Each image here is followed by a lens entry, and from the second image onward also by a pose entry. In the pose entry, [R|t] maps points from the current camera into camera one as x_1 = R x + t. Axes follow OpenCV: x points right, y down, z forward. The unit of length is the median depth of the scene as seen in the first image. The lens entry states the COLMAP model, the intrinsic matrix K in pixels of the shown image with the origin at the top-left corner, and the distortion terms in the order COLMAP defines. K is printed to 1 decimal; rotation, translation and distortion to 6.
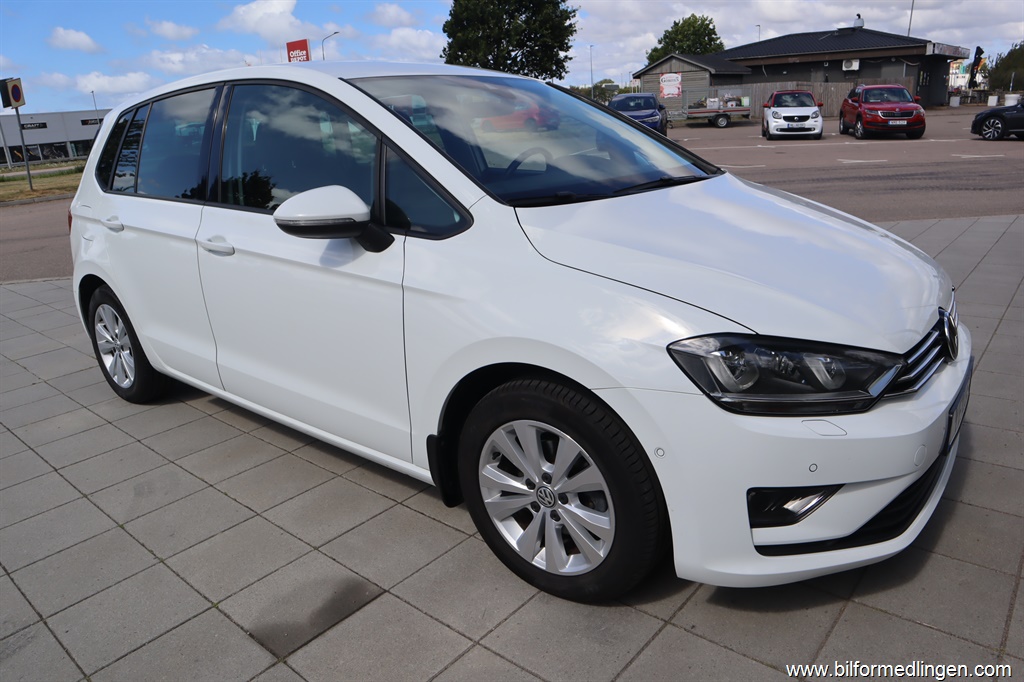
lens RADIAL K [[722.3, 0, 512.0], [0, 722.3, 341.0], [0, 0, 1]] dist [-0.132224, 0.078500]
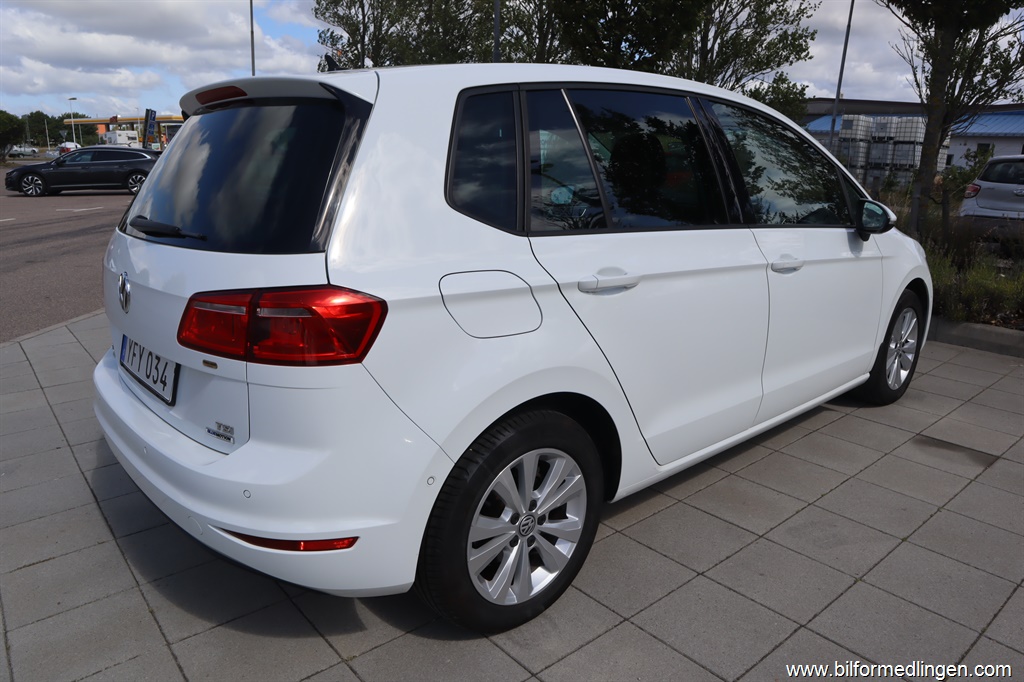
lens RADIAL K [[722.3, 0, 512.0], [0, 722.3, 341.0], [0, 0, 1]] dist [-0.132224, 0.078500]
pose [[0.159079, -0.198957, 0.967011, -0.218945], [0.281282, 0.948022, 0.148777, -0.043120], [-0.946348, 0.248336, 0.206774, 0.176999]]
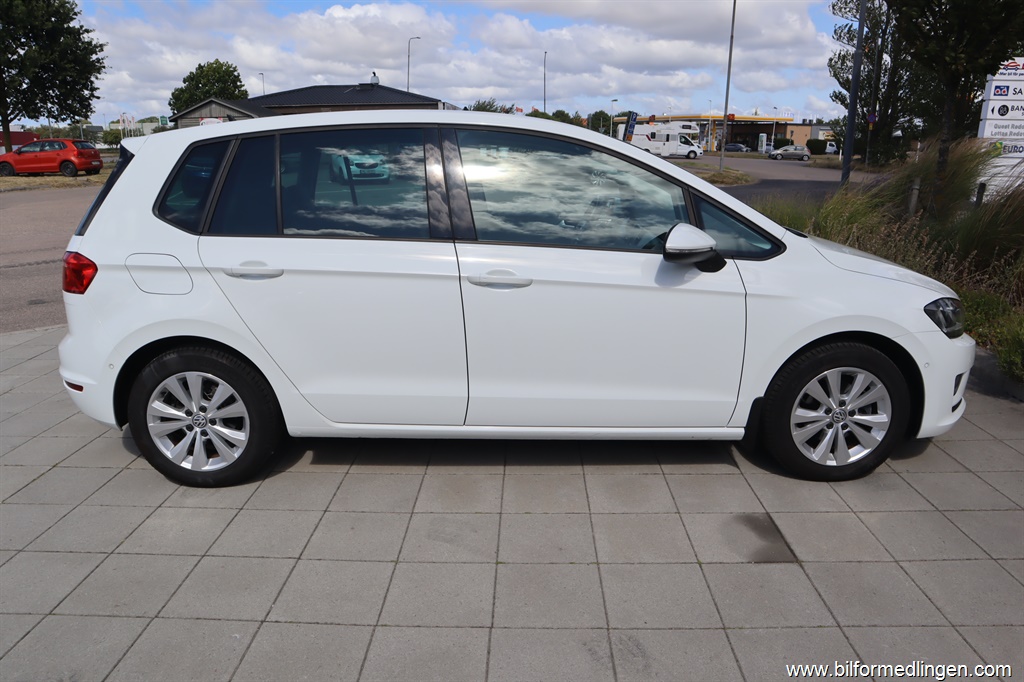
lens RADIAL K [[722.3, 0, 512.0], [0, 722.3, 341.0], [0, 0, 1]] dist [-0.132224, 0.078500]
pose [[0.775000, -0.113489, 0.621687, -0.161464], [0.150764, 0.988541, -0.007486, -0.005026], [-0.613714, 0.099529, 0.783230, 0.022799]]
